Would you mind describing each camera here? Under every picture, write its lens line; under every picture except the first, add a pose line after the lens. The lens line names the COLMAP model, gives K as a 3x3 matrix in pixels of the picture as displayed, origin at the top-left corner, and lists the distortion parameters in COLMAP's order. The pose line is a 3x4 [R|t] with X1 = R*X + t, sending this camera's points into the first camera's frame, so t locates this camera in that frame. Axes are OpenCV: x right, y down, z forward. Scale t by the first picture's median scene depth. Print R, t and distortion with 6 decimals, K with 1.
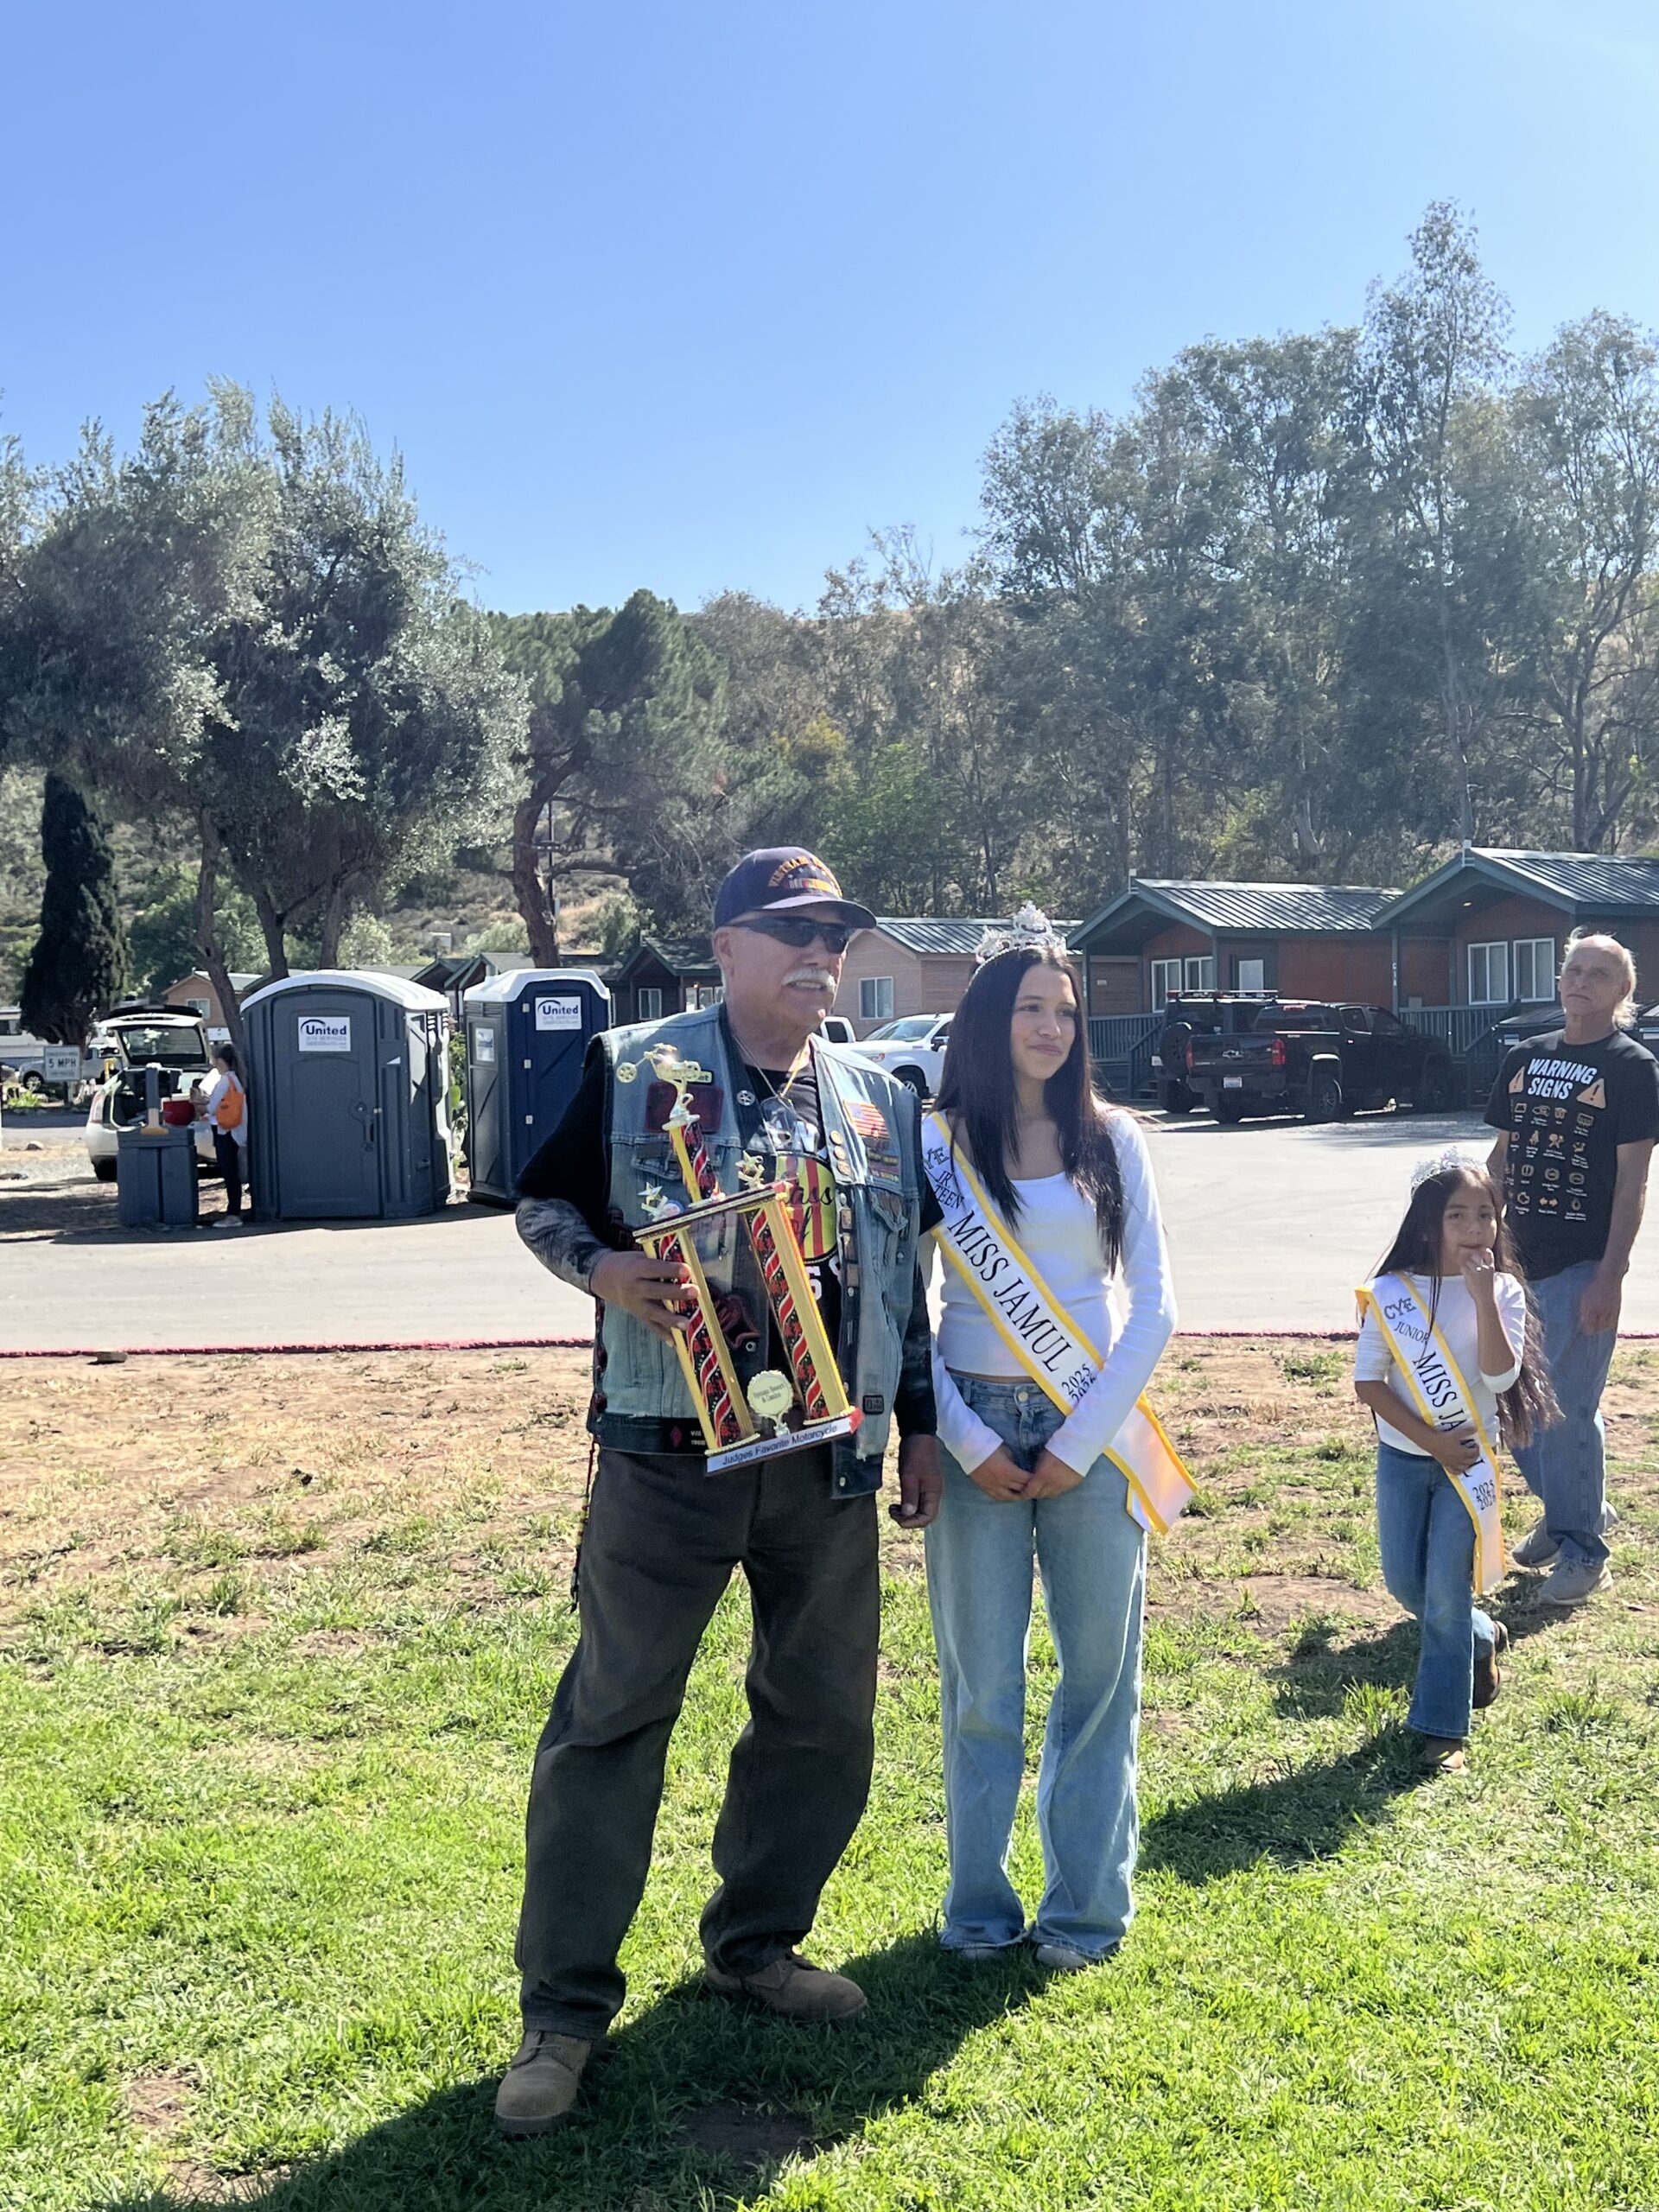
lens RADIAL K [[2407.5, 0, 866.2], [0, 2407.5, 1141.3], [0, 0, 1]] dist [0.138818, -0.333872]
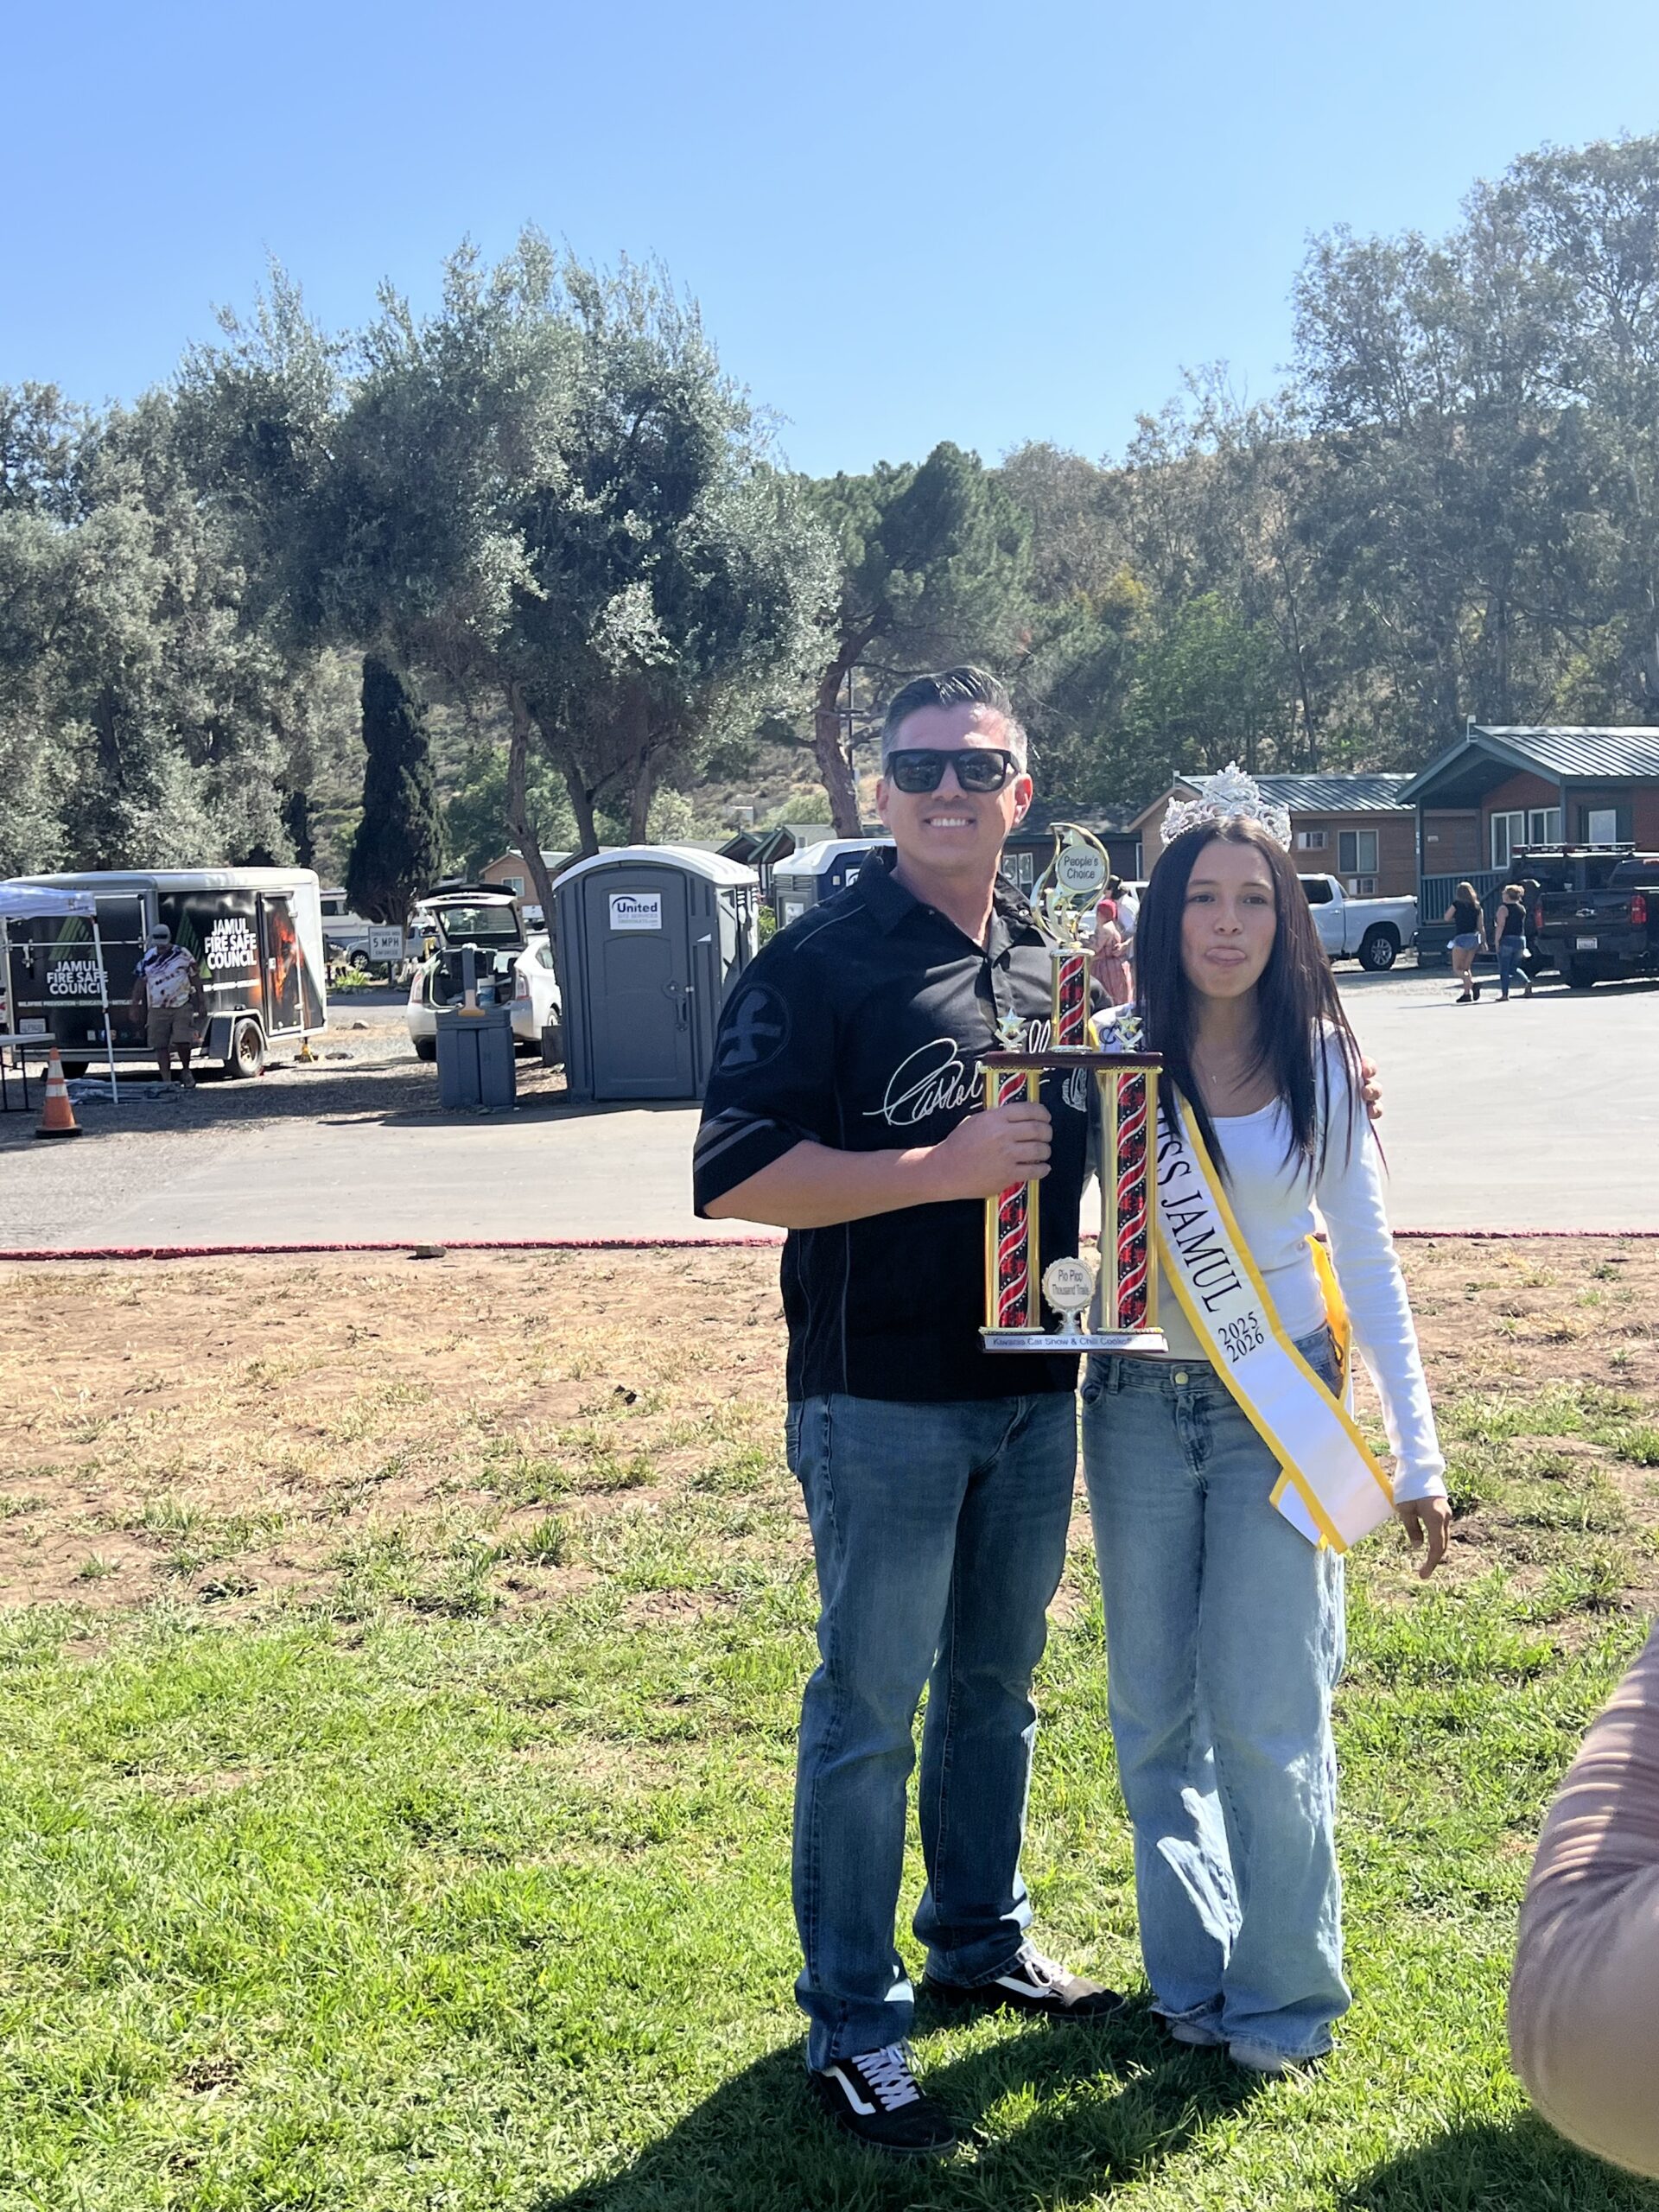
lens RADIAL K [[2387.6, 0, 812.4], [0, 2387.6, 1168.1], [0, 0, 1]] dist [0.216505, -0.706293]
pose [[0.989347, -0.001143, -0.145573, -0.009732], [0.010716, 0.997828, 0.064995, -0.002437], [0.145183, -0.065862, 0.987210, 0.038496]]
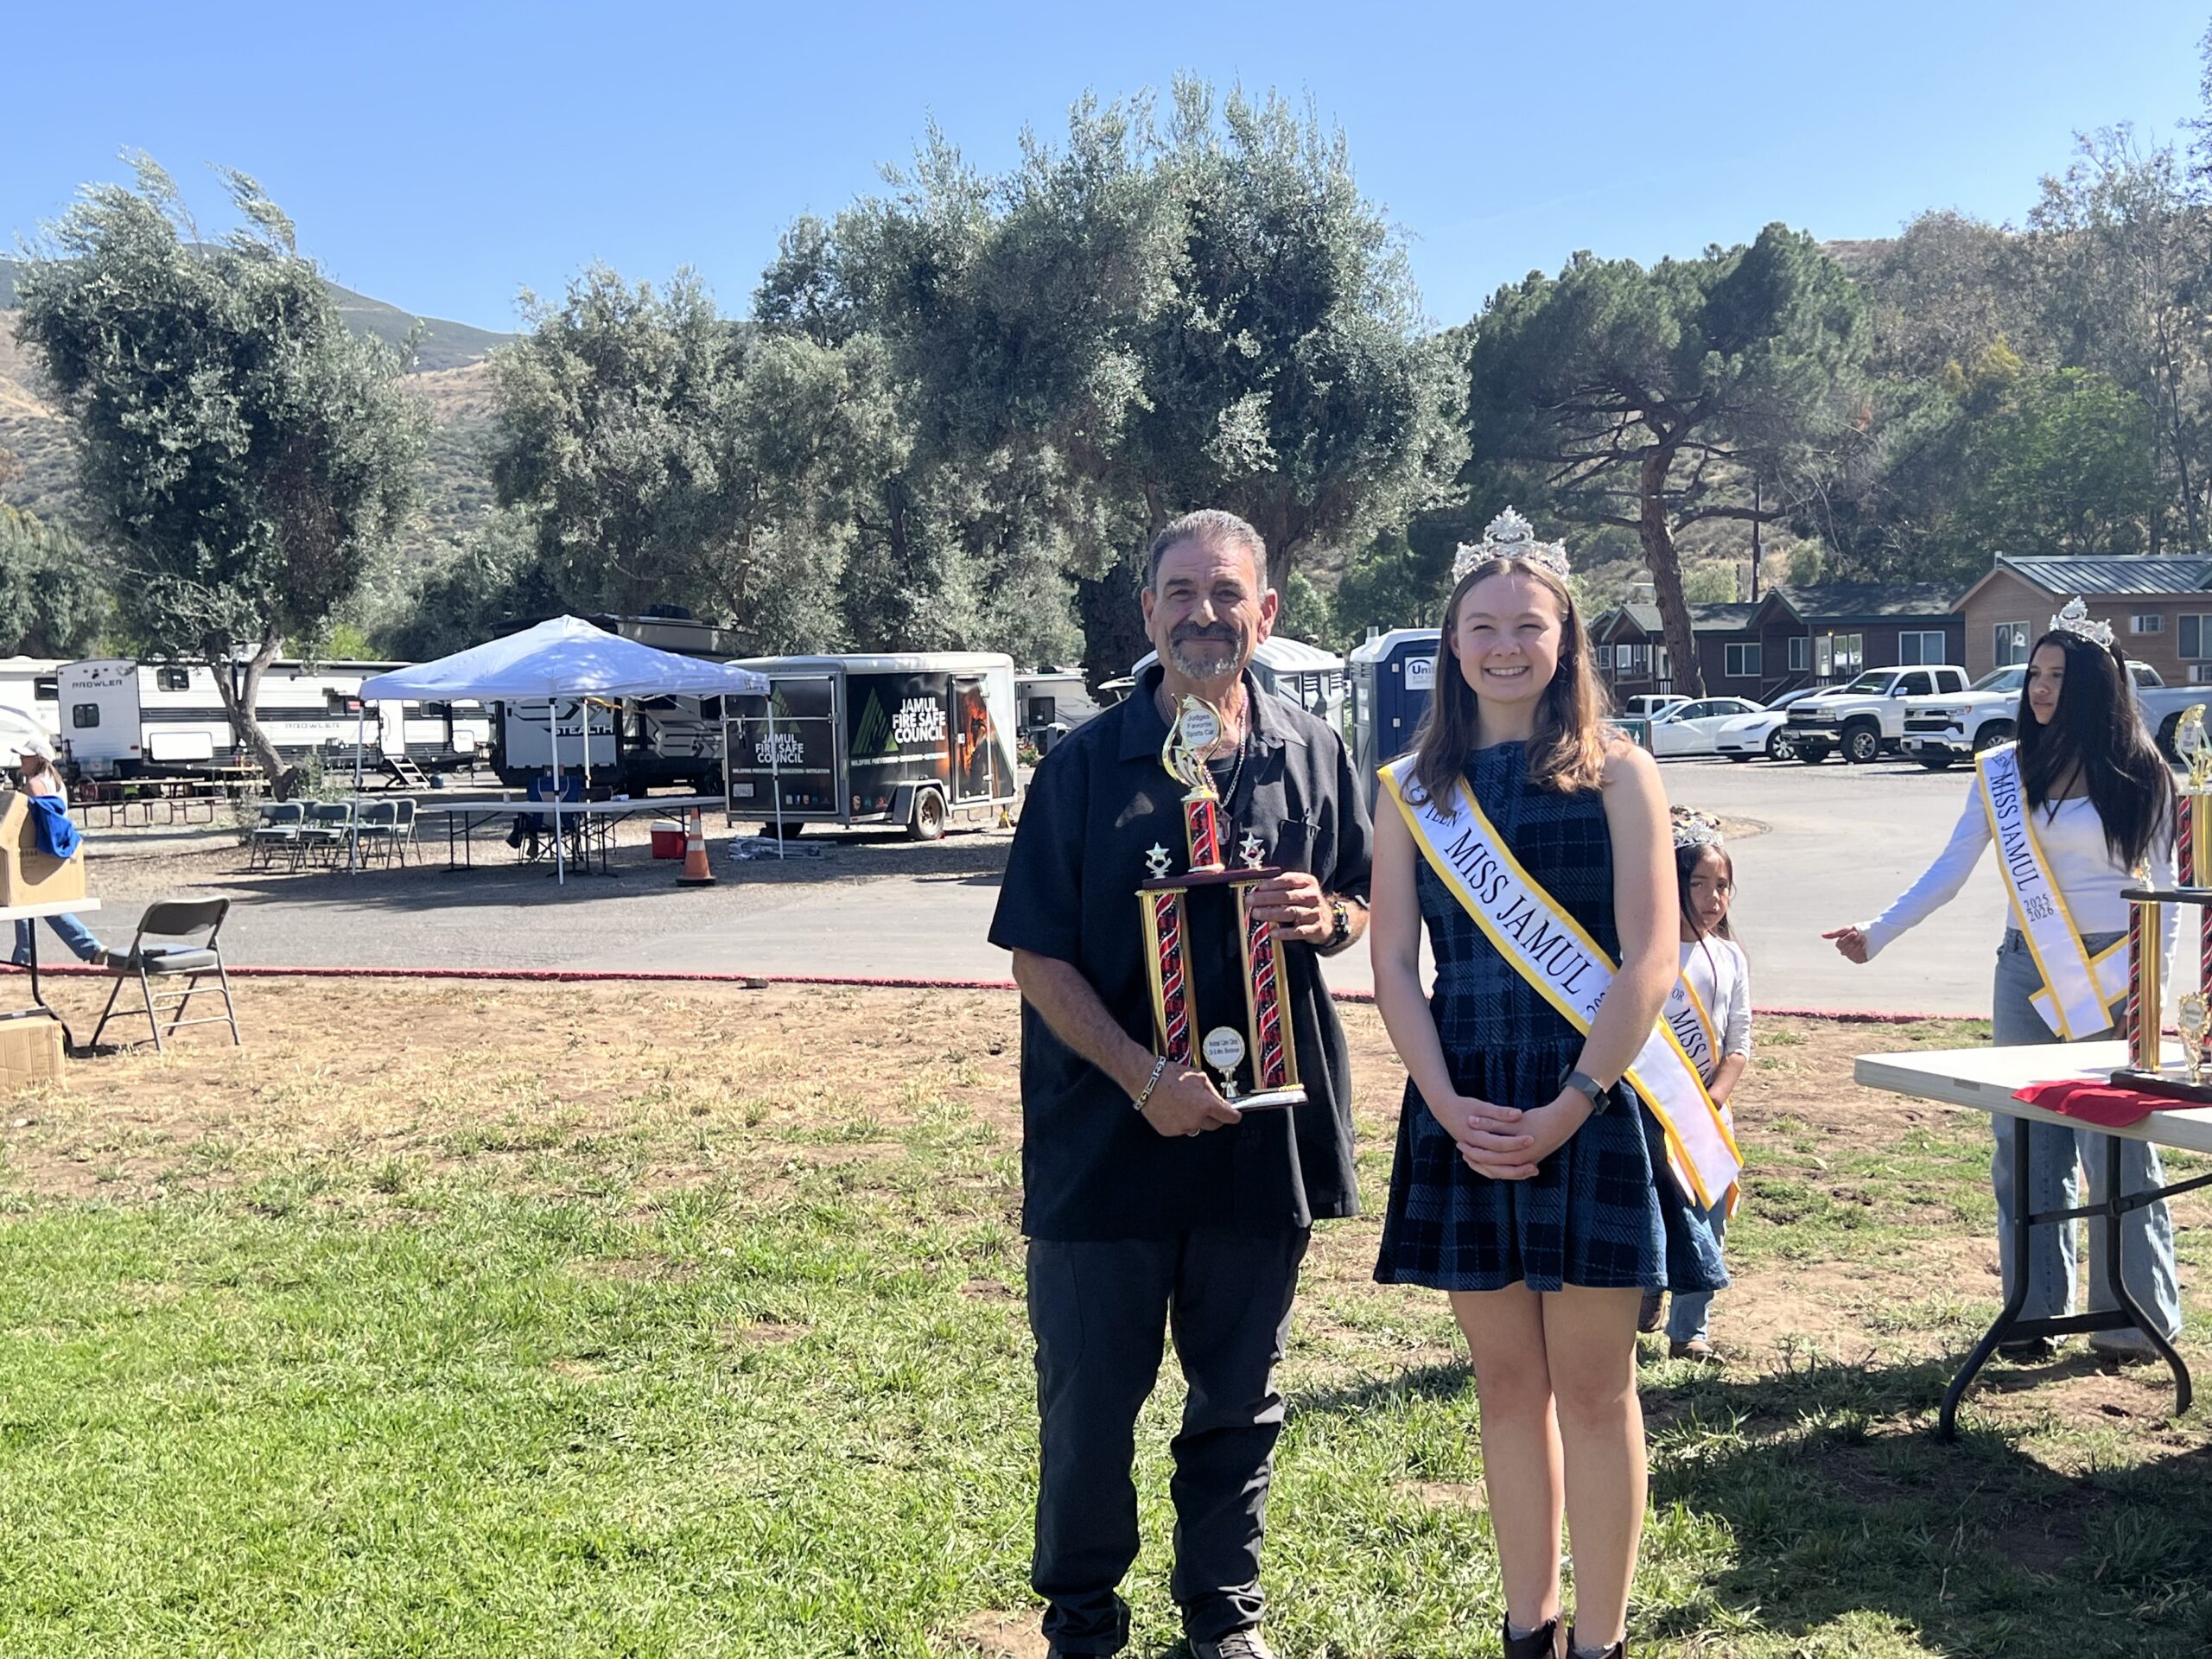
lens RADIAL K [[2417.7, 0, 1150.5], [0, 2417.7, 864.9], [0, 0, 1]] dist [0.139498, -0.354635]
pose [[0.920093, 0.022592, -0.391048, 0.150570], [-0.010917, 0.999427, 0.032053, -0.003061], [0.391548, -0.025223, 0.919812, 0.007767]]
